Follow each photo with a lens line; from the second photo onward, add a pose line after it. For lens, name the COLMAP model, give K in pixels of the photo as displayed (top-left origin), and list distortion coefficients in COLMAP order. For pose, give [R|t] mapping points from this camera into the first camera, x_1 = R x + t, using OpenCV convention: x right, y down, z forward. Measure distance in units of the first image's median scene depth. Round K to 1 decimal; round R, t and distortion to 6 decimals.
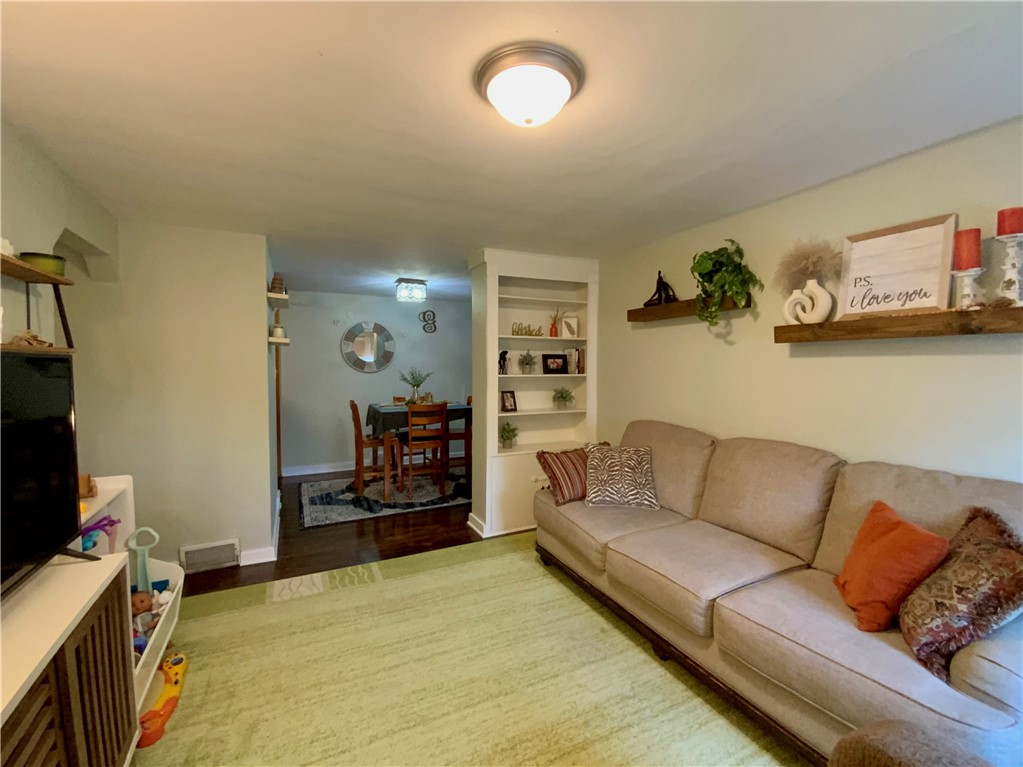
lens RADIAL K [[418.8, 0, 509.0], [0, 418.8, 387.1], [0, 0, 1]] dist [0.010957, -0.001268]
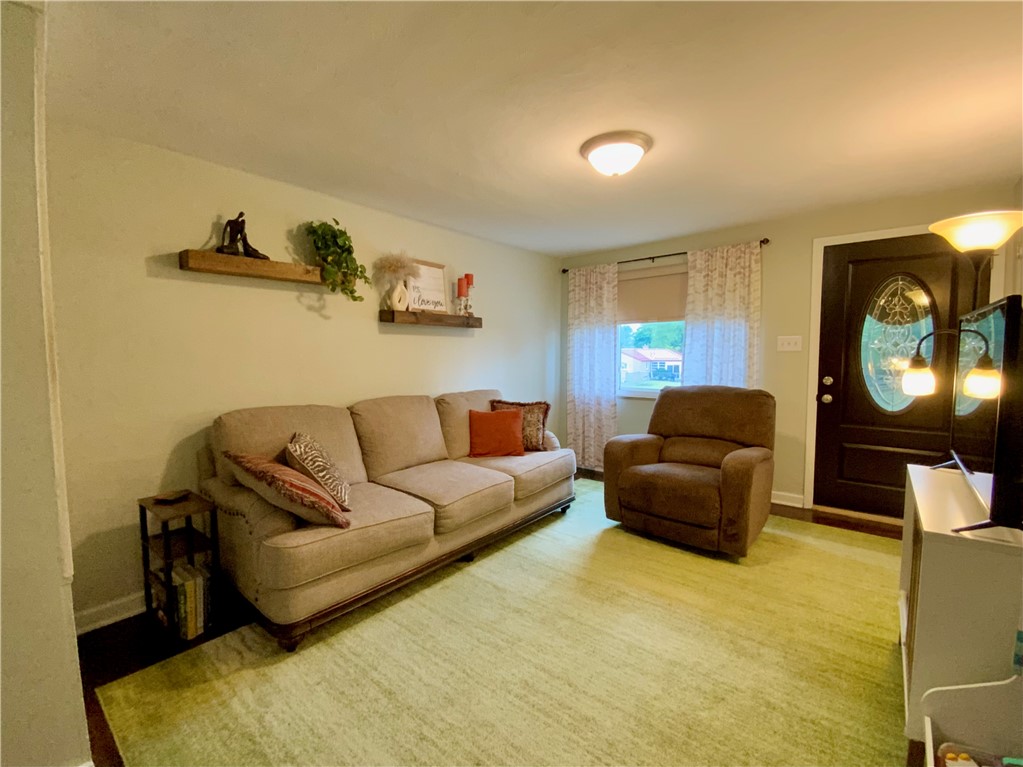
lens RADIAL K [[418.8, 0, 514.8], [0, 418.8, 377.2], [0, 0, 1]] dist [0.010957, -0.001268]
pose [[-0.358868, -0.074408, 0.930418, -0.438310], [0.032998, 0.995183, 0.092315, -0.025182], [-0.932805, 0.063831, -0.354684, 0.650580]]
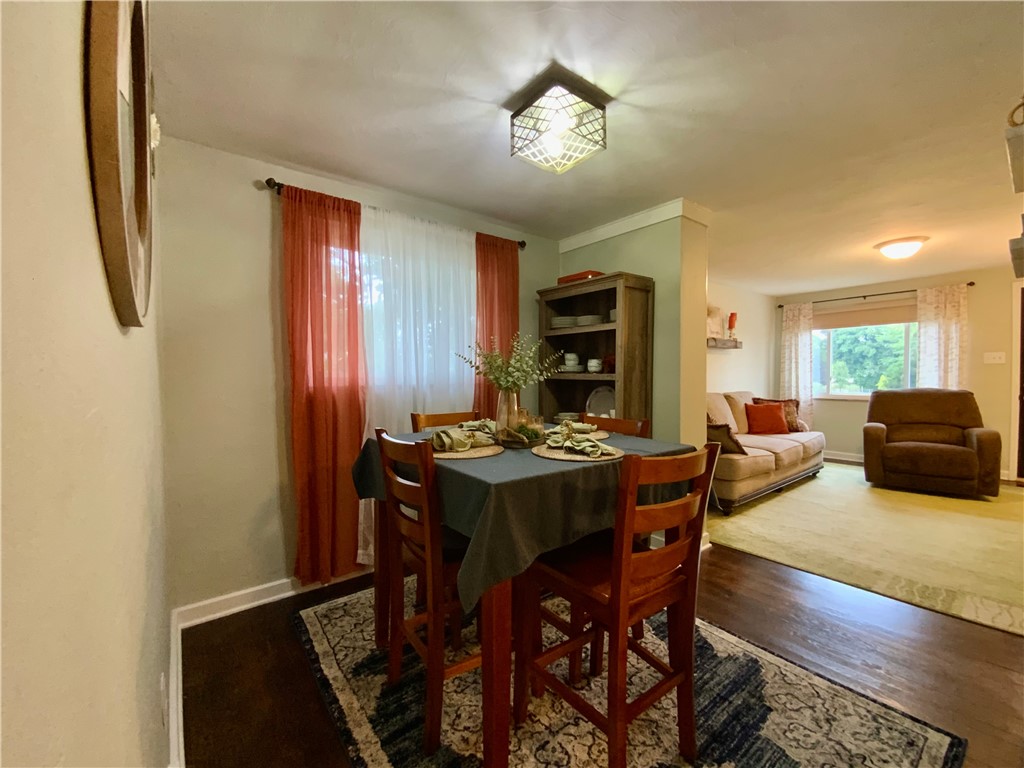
lens RADIAL K [[419.2, 0, 507.4], [0, 419.2, 376.8], [0, 0, 1]] dist [0.010957, -0.001268]
pose [[-0.192588, -0.026726, 0.980916, -0.719328], [0.037724, 0.998688, 0.034617, -0.034510], [-0.980554, 0.043671, -0.191327, 1.355214]]
